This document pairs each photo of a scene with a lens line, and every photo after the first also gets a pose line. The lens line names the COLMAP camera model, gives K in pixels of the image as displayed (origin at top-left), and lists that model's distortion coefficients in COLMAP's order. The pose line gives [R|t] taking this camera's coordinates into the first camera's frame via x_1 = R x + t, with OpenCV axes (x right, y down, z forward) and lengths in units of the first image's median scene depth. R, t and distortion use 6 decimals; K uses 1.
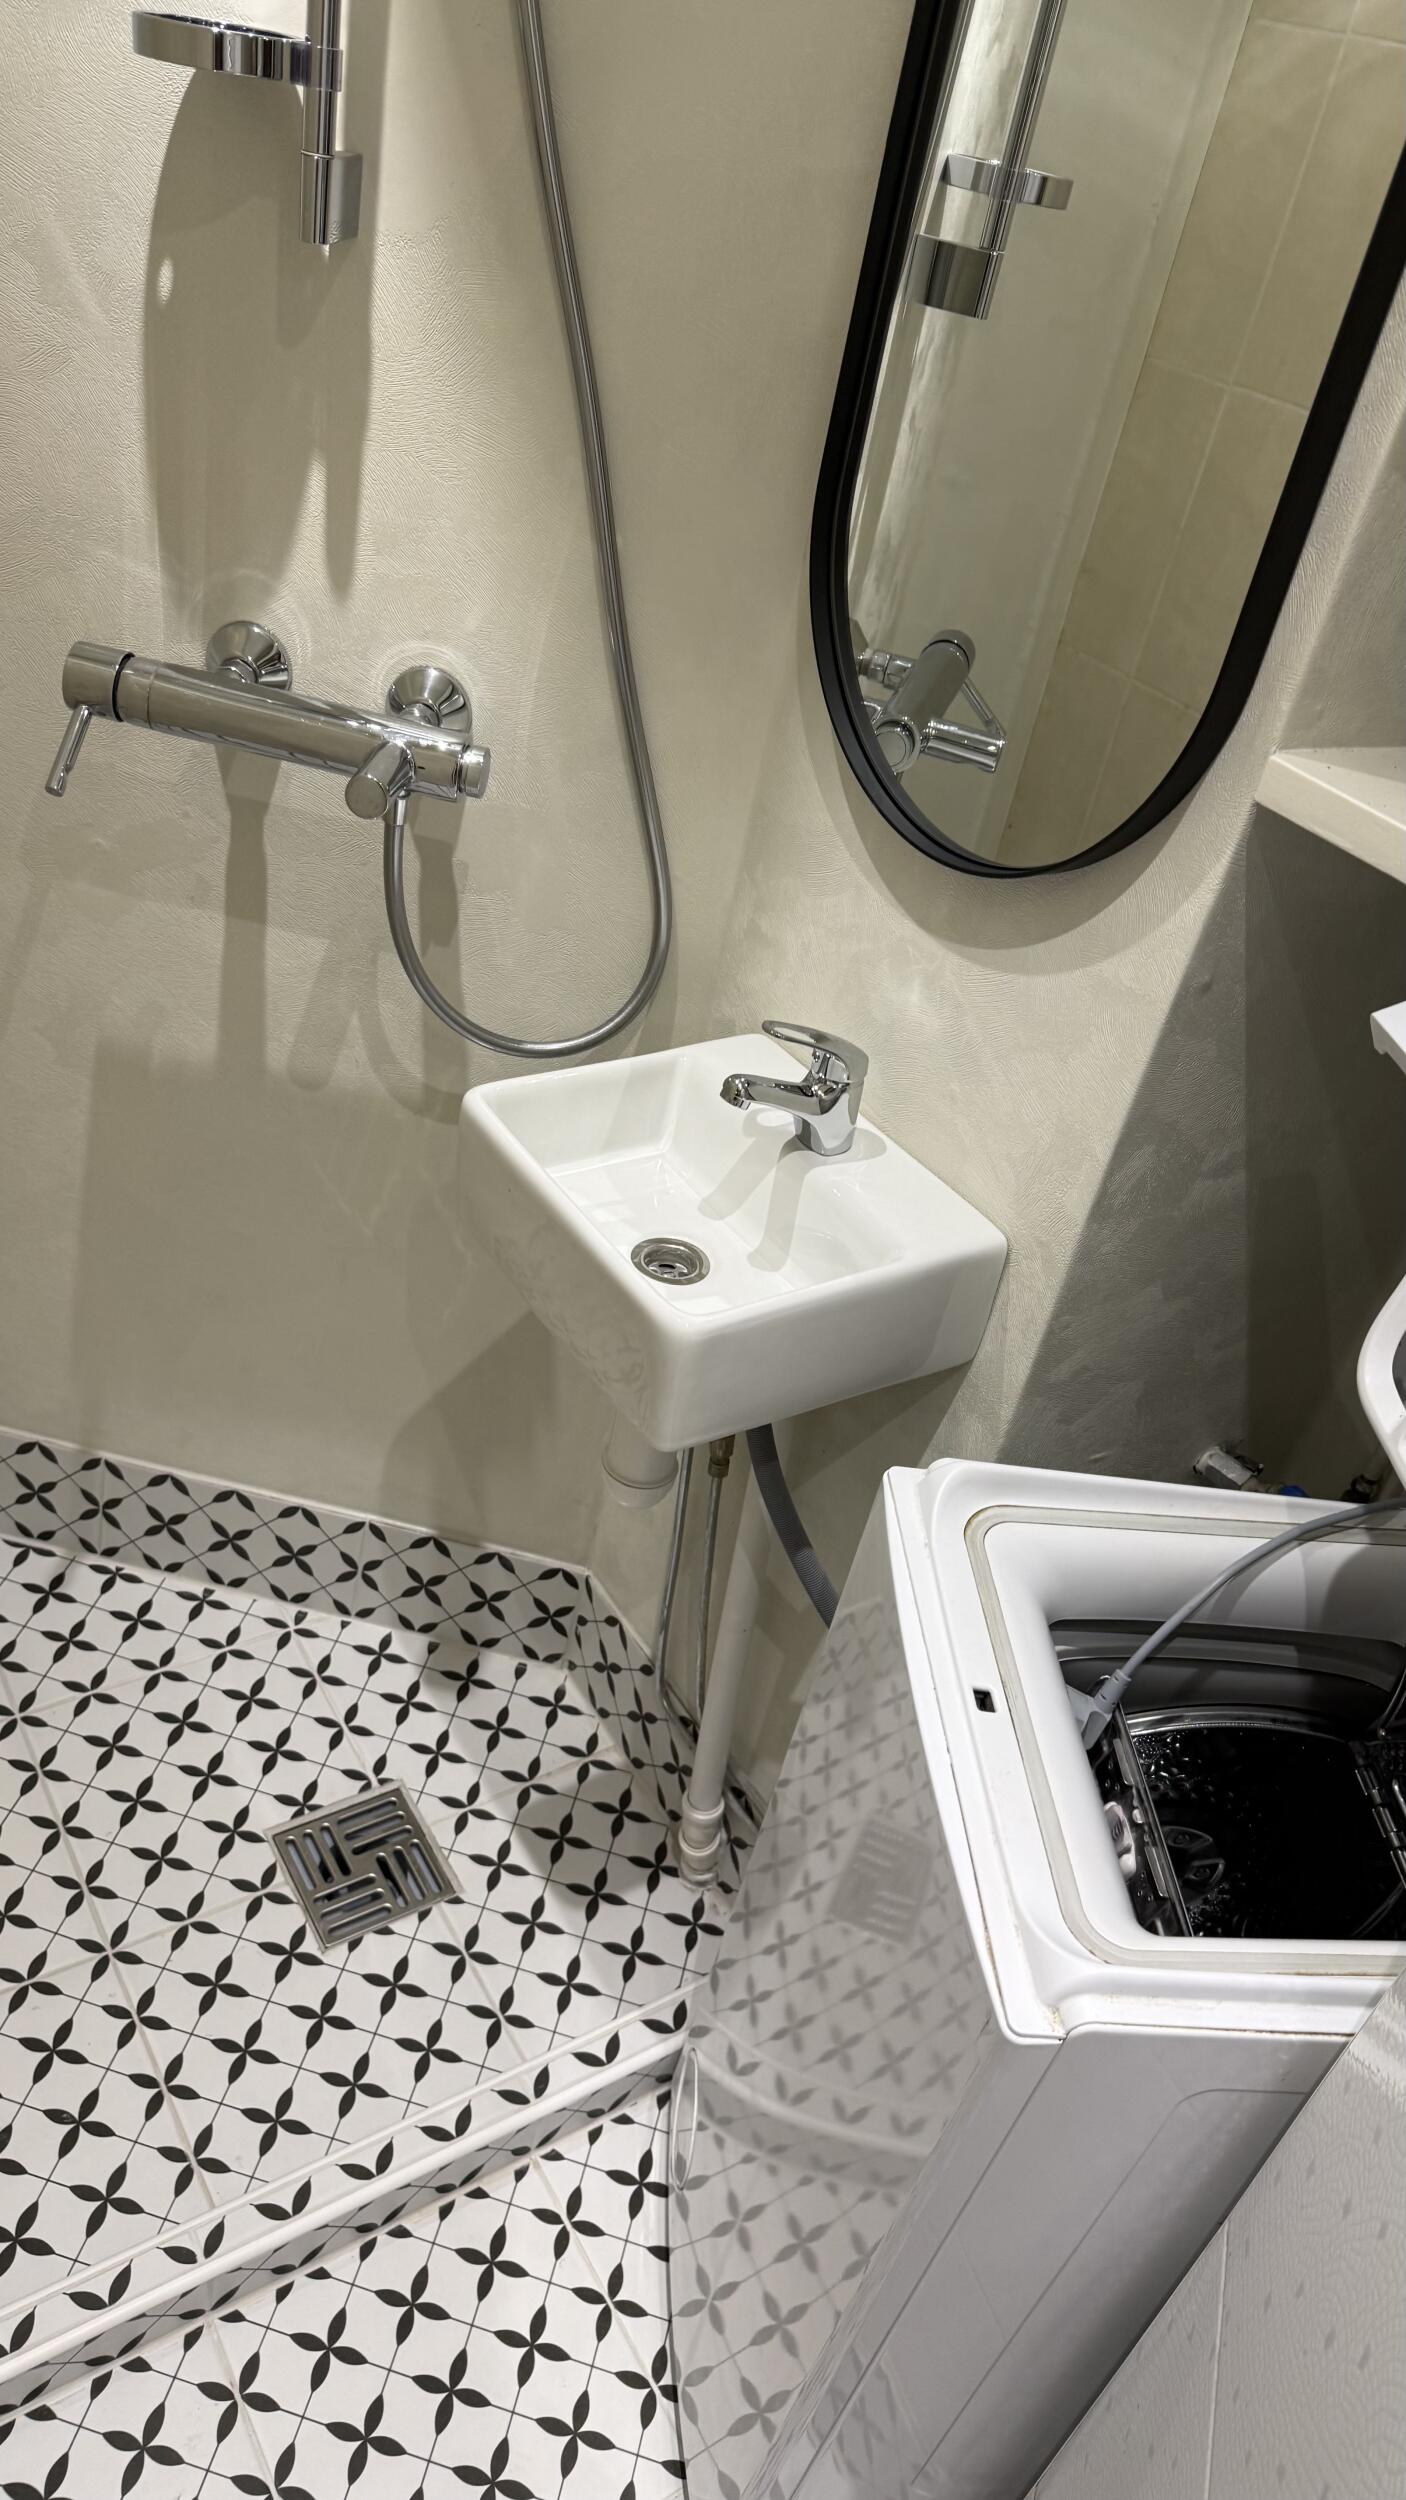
lens RADIAL K [[1744.4, 0, 699.2], [0, 1744.4, 1263.2], [0, 0, 1]] dist [0.114106, -0.206006]
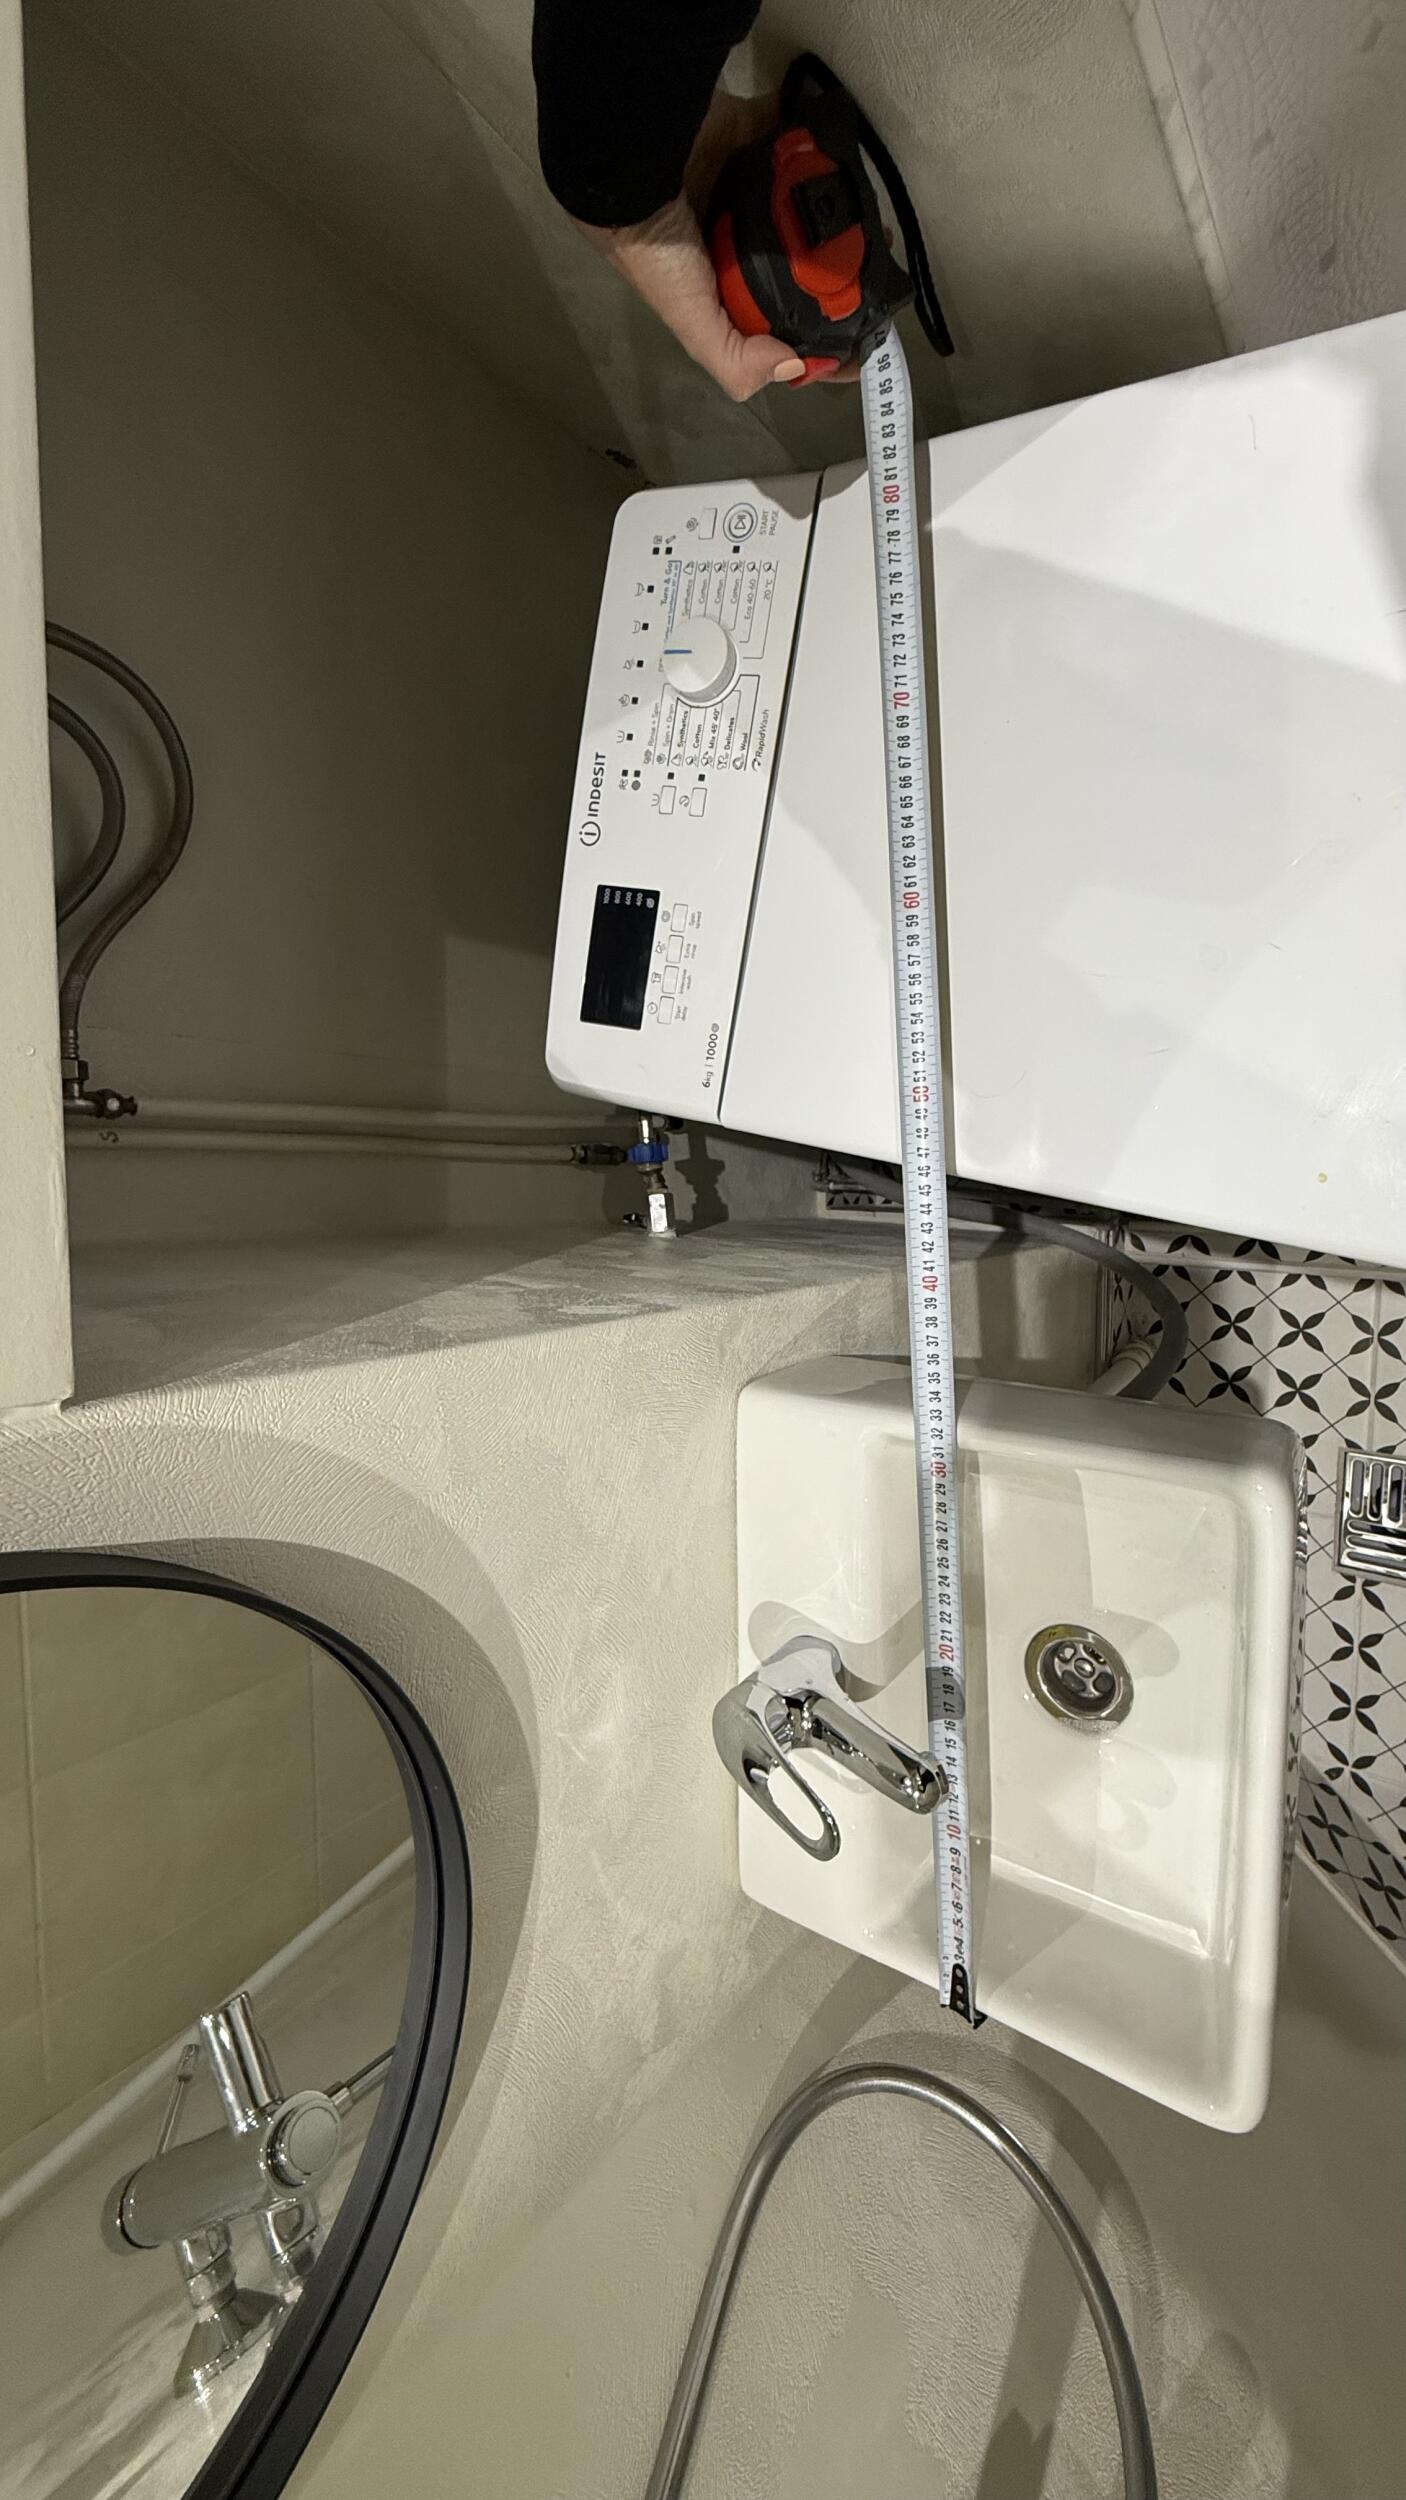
lens RADIAL K [[962.3, 0, 703.0], [0, 962.3, 1250.0], [0, 0, 1]] dist [-0.000230, -0.000150]
pose [[-0.762316, -0.561468, 0.321913, 0.057880], [0.642630, -0.597617, 0.479458, -0.145711], [-0.076820, 0.572370, 0.816389, 0.420729]]
